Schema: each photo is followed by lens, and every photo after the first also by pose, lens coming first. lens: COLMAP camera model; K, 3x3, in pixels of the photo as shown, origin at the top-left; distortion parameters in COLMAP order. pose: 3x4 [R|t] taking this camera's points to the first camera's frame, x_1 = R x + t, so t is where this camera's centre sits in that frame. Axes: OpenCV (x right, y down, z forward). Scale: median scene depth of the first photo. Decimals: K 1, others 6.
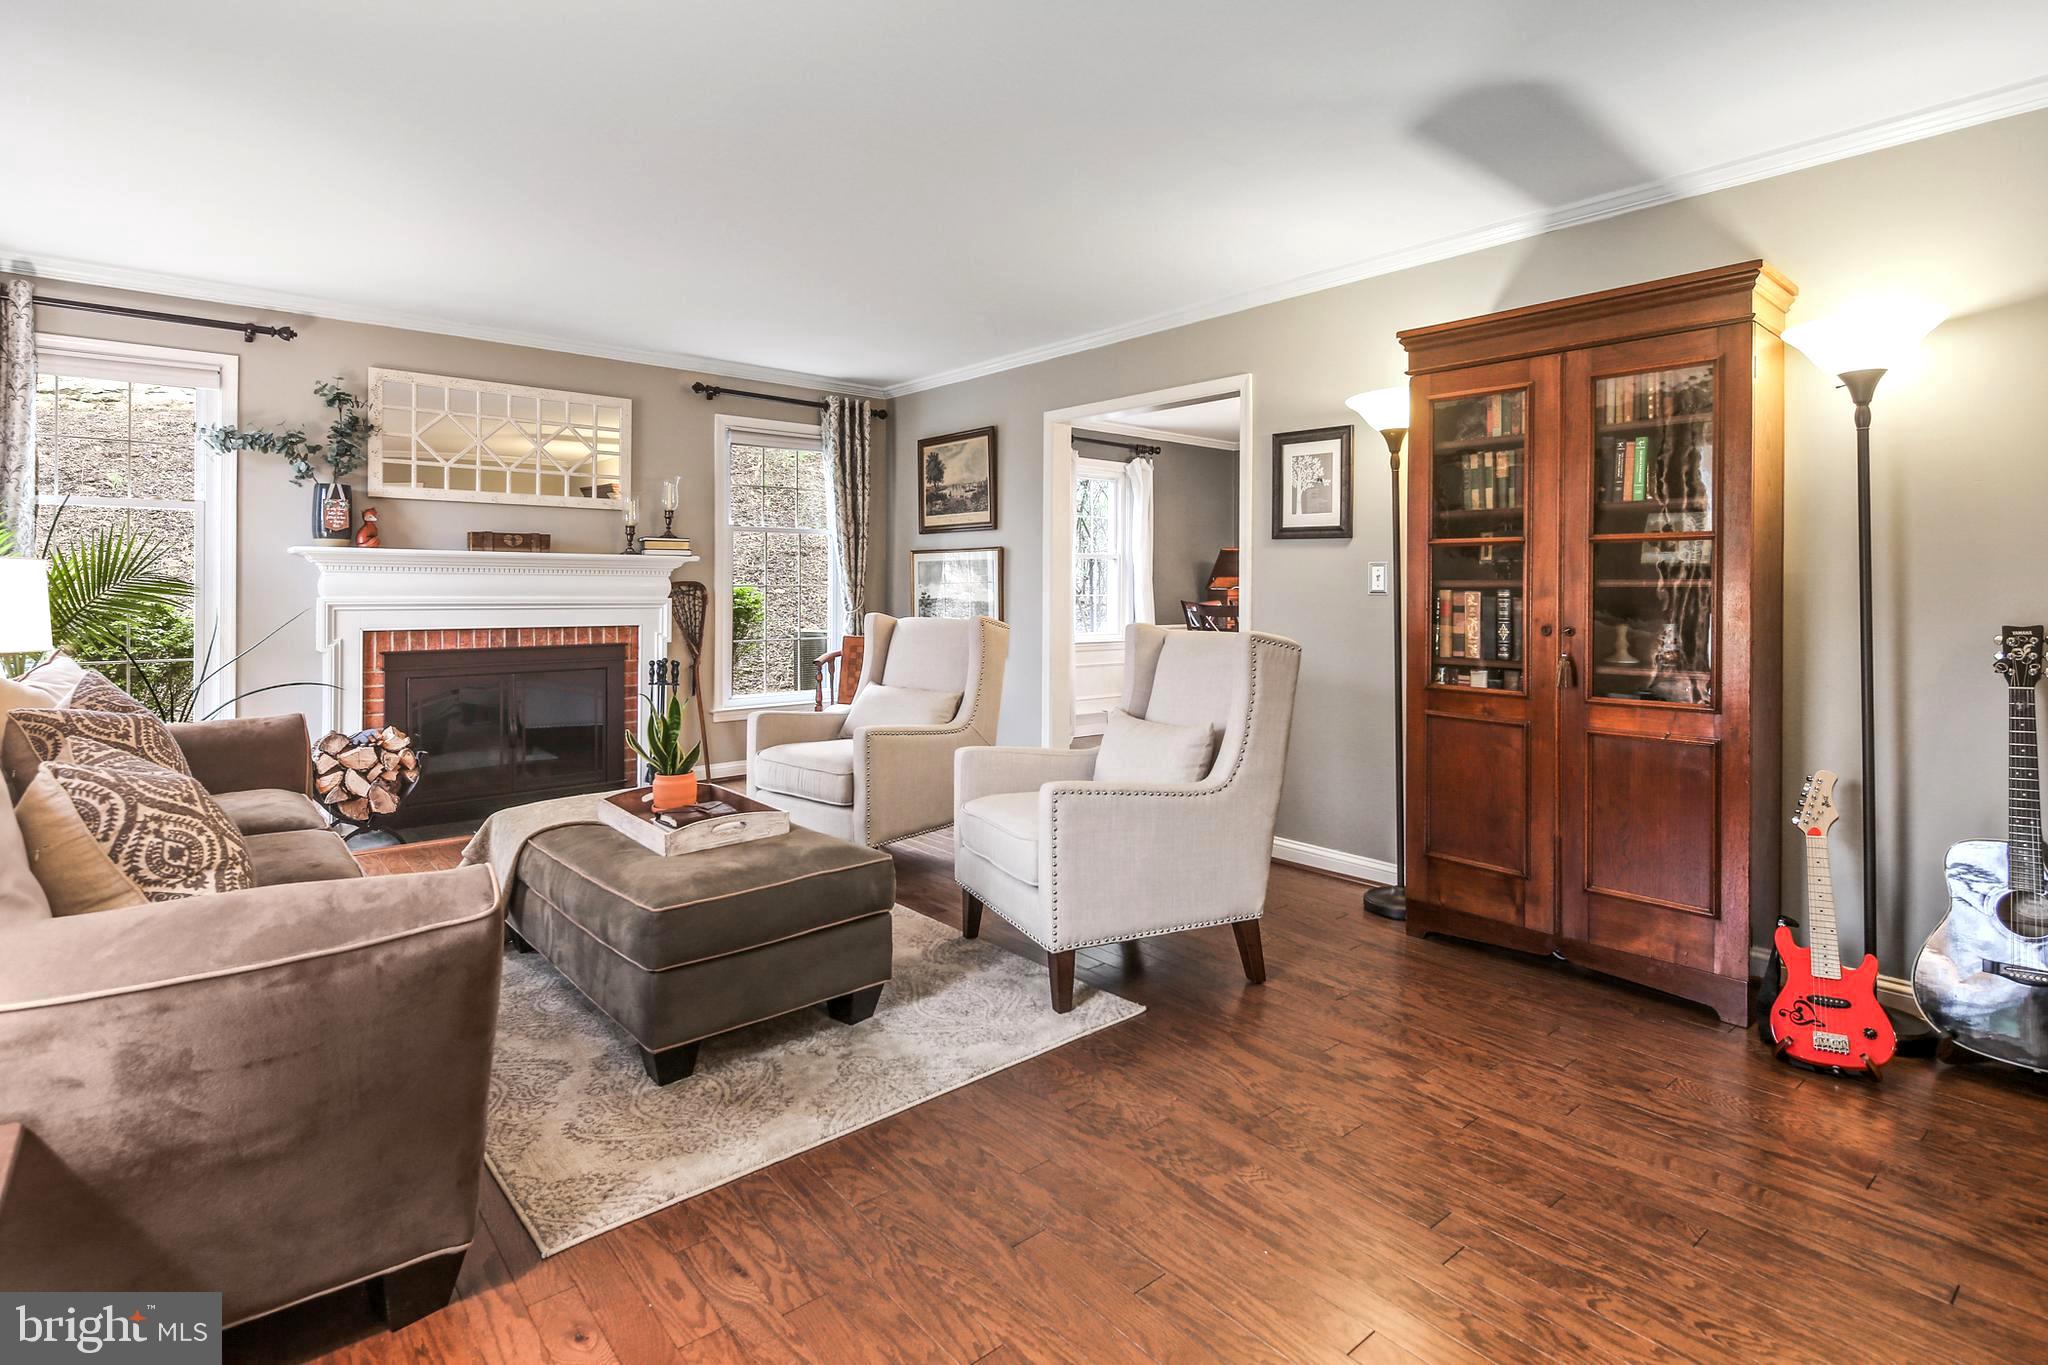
lens RADIAL K [[1007.3, 0, 1025.7], [0, 1007.3, 590.2], [0, 0, 1]] dist [0.008473, -0.005175]
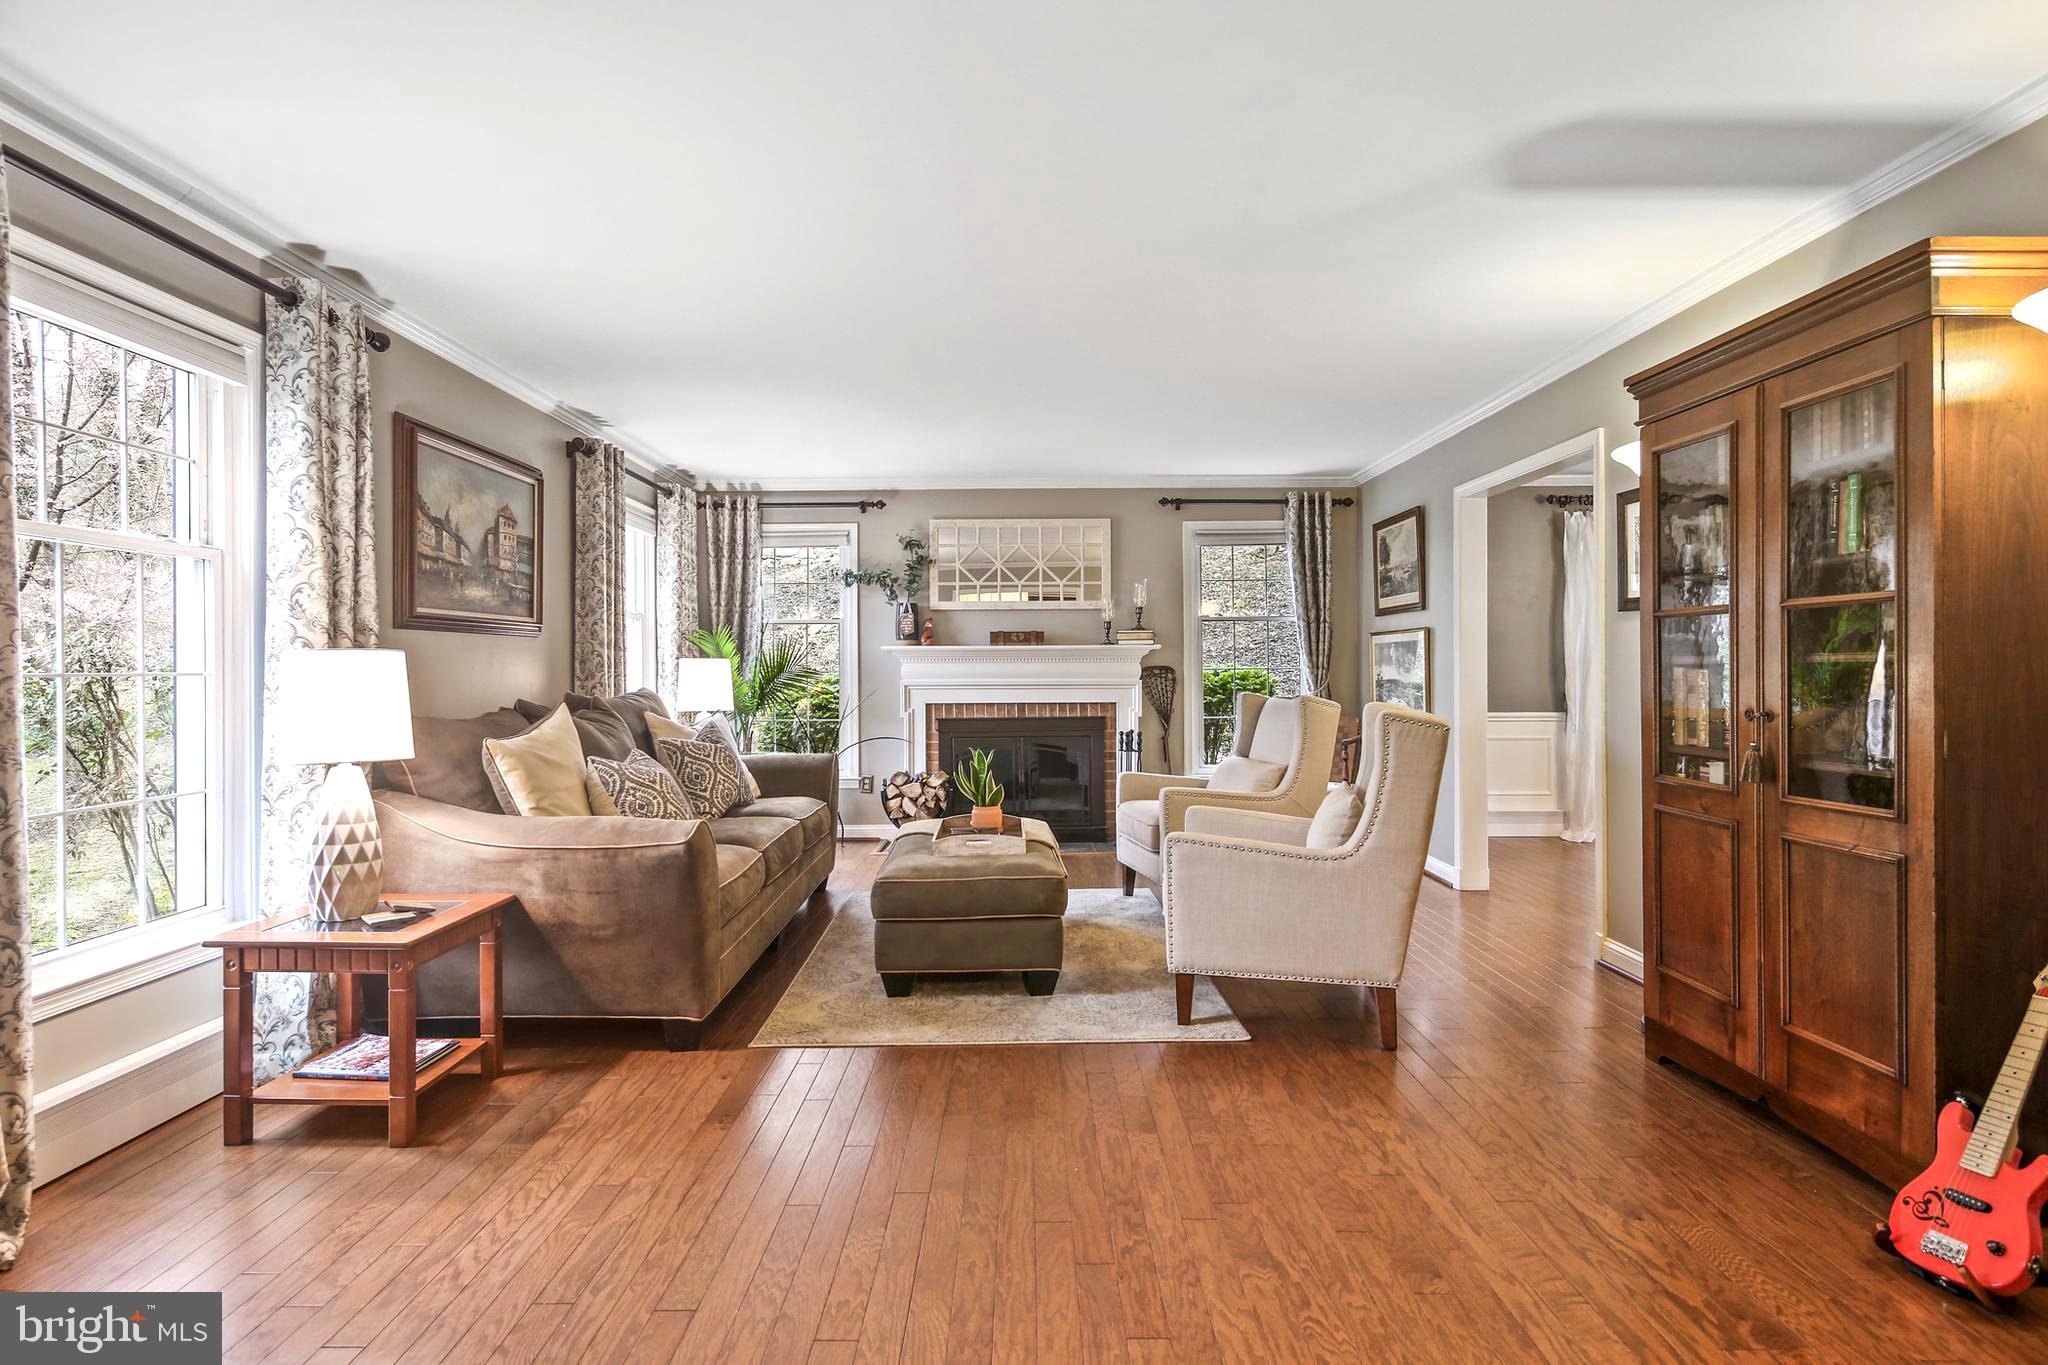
lens RADIAL K [[1007.3, 0, 1013.1], [0, 1007.3, 676.4], [0, 0, 1]] dist [0.008473, -0.005175]
pose [[0.767738, -0.005477, -0.640741, 0.416577], [0.007924, 0.999968, 0.000946, 0.001672], [0.640715, -0.005804, 0.767757, -0.028452]]
